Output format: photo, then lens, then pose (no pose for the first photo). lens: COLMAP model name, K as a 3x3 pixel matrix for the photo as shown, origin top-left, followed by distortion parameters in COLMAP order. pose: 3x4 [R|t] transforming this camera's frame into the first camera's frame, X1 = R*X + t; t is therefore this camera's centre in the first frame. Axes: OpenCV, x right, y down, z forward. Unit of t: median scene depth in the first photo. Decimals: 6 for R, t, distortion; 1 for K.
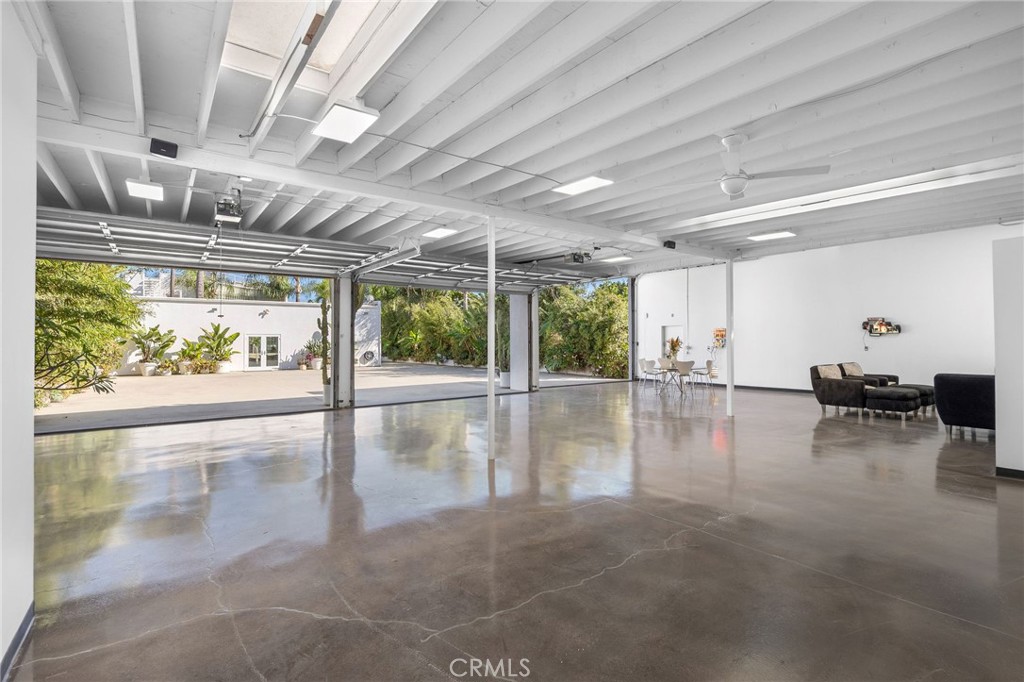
lens RADIAL K [[493.3, 0, 512.9], [0, 493.3, 337.3], [0, 0, 1]] dist [0.000237, -0.000001]
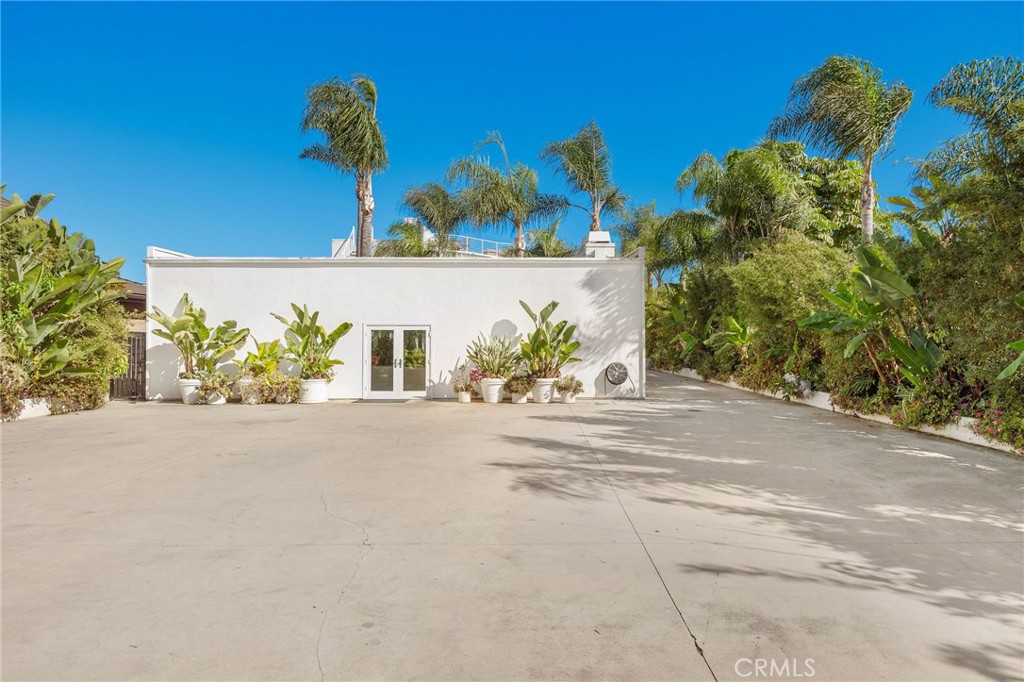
lens RADIAL K [[623.9, 0, 514.6], [0, 623.9, 333.8], [0, 0, 1]] dist [-0.002802, 0.000049]
pose [[0.816469, 0.000268, -0.577390, -0.049806], [0.000519, 0.999999, 0.001197, 0.000892], [0.577389, -0.001277, 0.816468, 0.548995]]
